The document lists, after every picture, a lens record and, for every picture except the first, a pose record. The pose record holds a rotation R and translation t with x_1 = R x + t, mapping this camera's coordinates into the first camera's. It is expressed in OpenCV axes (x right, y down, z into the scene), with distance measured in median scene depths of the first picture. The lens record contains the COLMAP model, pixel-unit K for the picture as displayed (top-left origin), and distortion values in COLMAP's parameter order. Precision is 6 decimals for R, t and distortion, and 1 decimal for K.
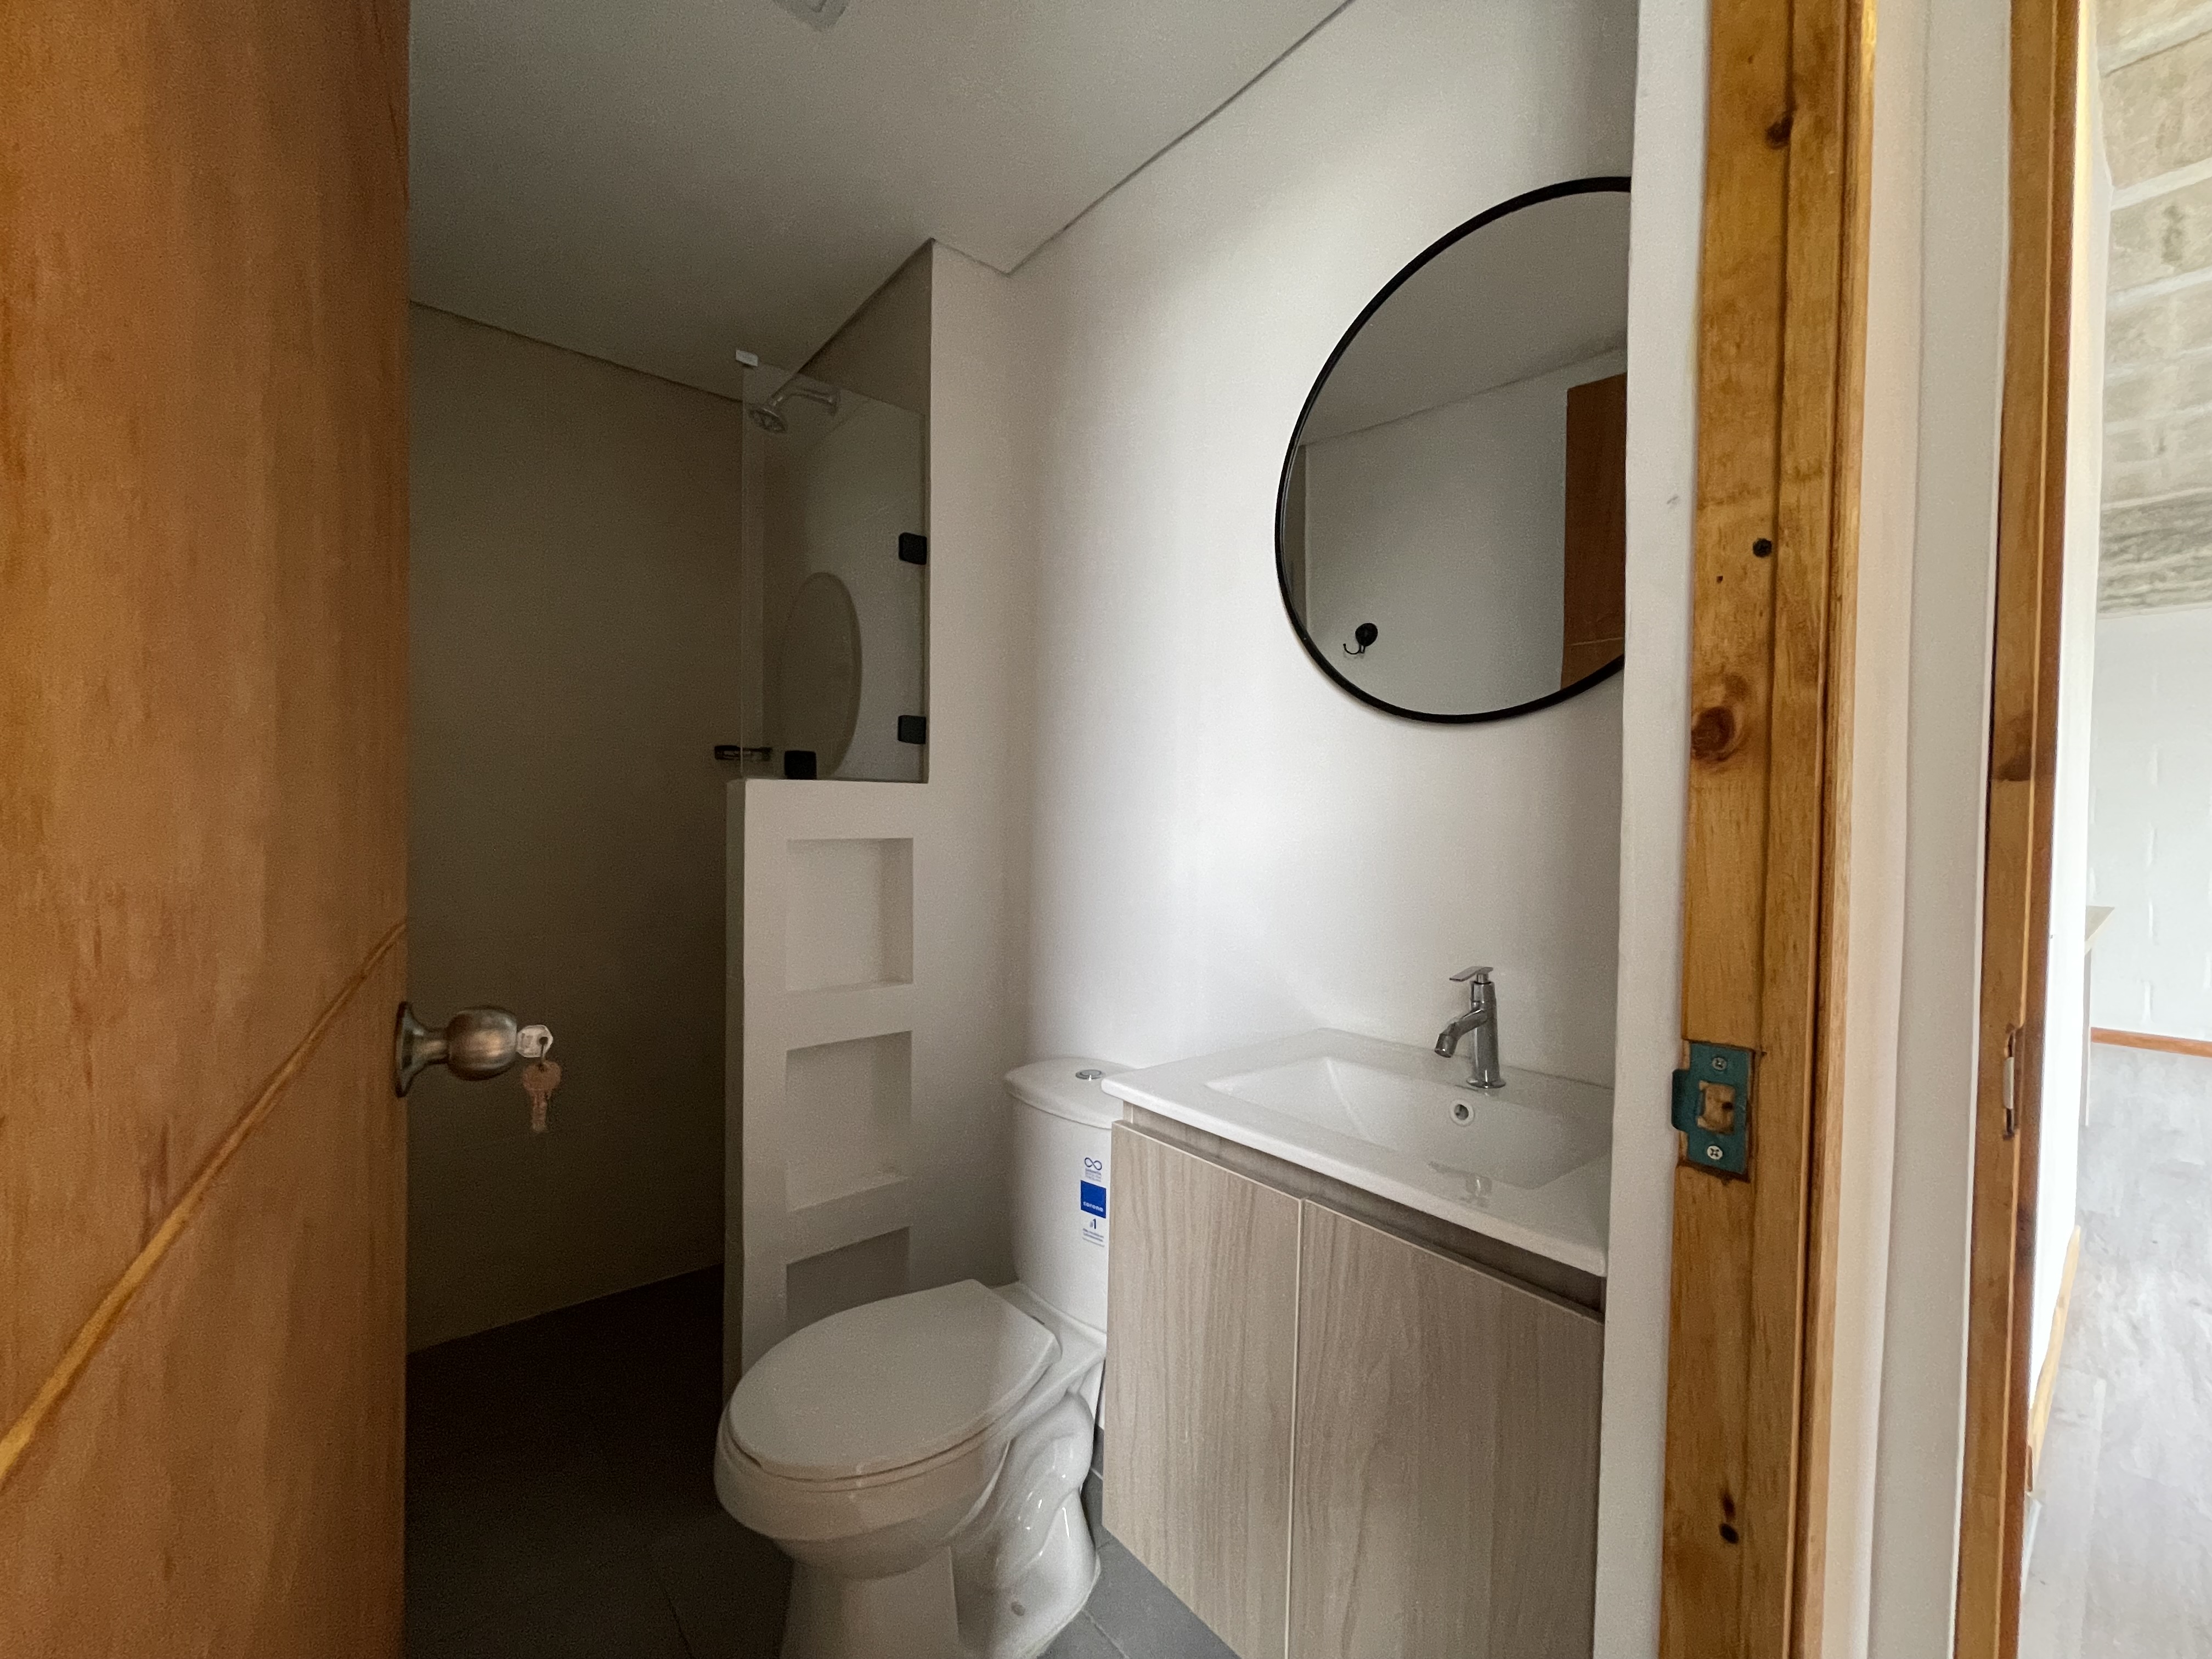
lens RADIAL K [[898.9, 0, 1104.2], [0, 898.9, 839.2], [0, 0, 1]] dist [-0.001609, -0.000174]
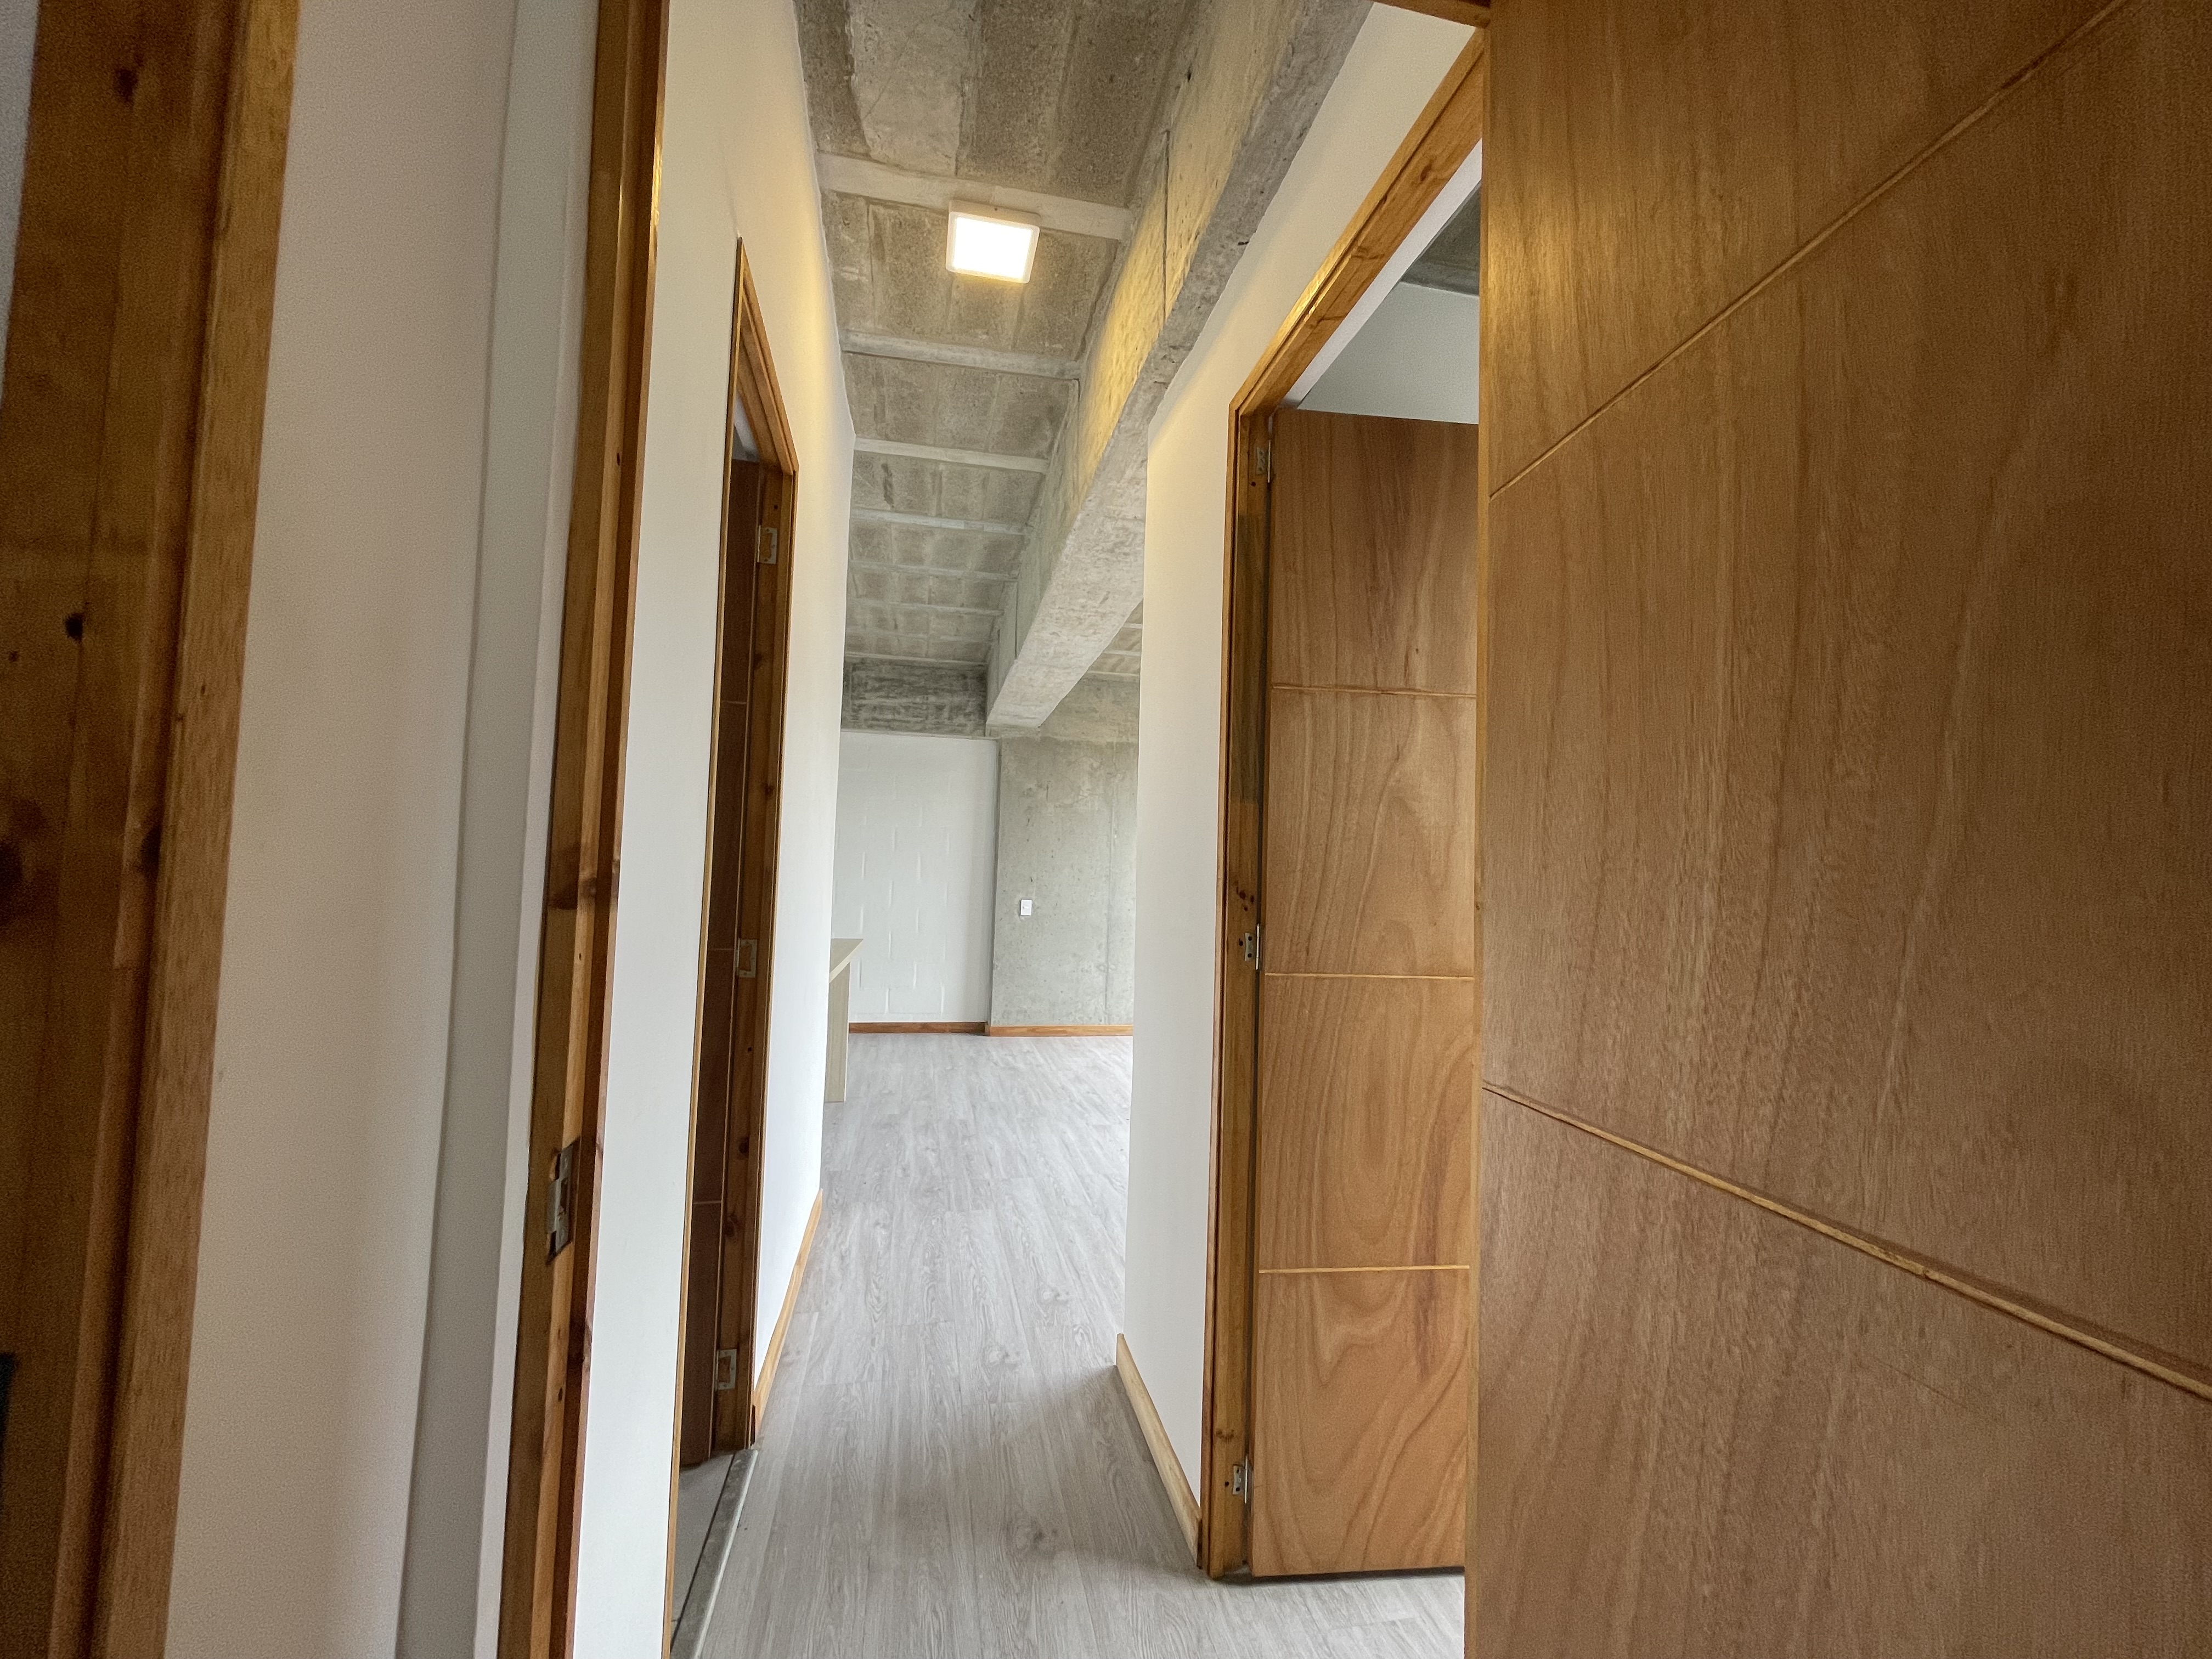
lens RADIAL K [[898.9, 0, 1104.2], [0, 898.9, 839.2], [0, 0, 1]] dist [-0.001609, -0.000174]
pose [[0.479438, 0.045585, 0.876391, 0.115589], [-0.007837, 0.998833, -0.047666, -0.029269], [-0.877541, 0.015985, 0.479236, -0.012408]]
